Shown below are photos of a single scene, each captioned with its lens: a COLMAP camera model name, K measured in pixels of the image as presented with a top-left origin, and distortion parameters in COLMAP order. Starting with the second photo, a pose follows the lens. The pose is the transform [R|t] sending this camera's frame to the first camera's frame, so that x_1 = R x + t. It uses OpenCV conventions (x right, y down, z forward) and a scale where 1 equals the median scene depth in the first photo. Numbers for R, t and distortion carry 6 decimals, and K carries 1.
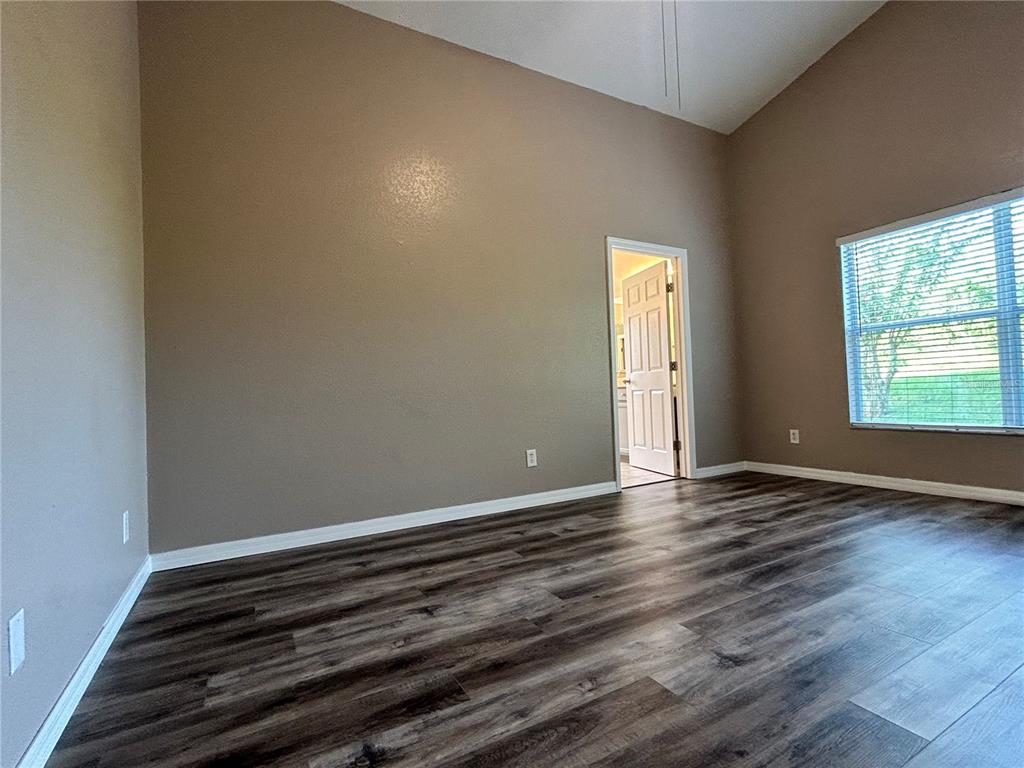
lens RADIAL K [[484.2, 0, 514.5], [0, 484.2, 385.5], [0, 0, 1]] dist [0.000264, 0.000616]
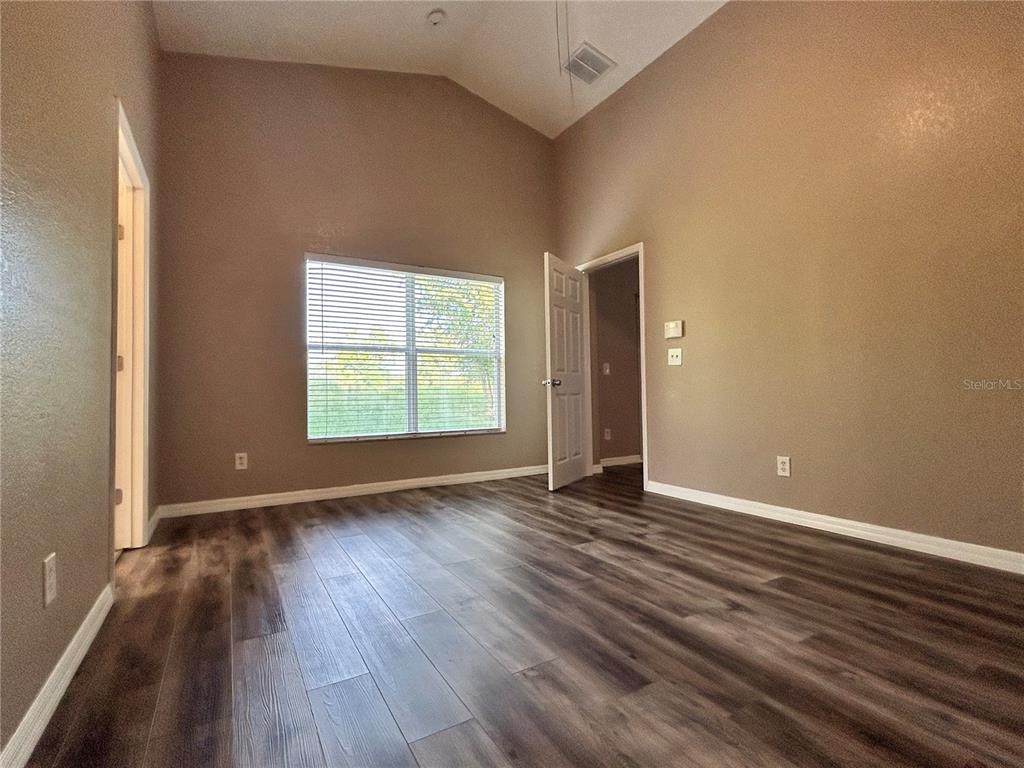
lens RADIAL K [[484.2, 0, 514.5], [0, 484.2, 381.9], [0, 0, 1]] dist [0.000264, 0.000616]
pose [[-0.028454, 0.069277, 0.997192, -0.656181], [-0.003208, 0.997584, -0.069396, 0.058418], [-0.999590, -0.005173, -0.028163, 1.278345]]
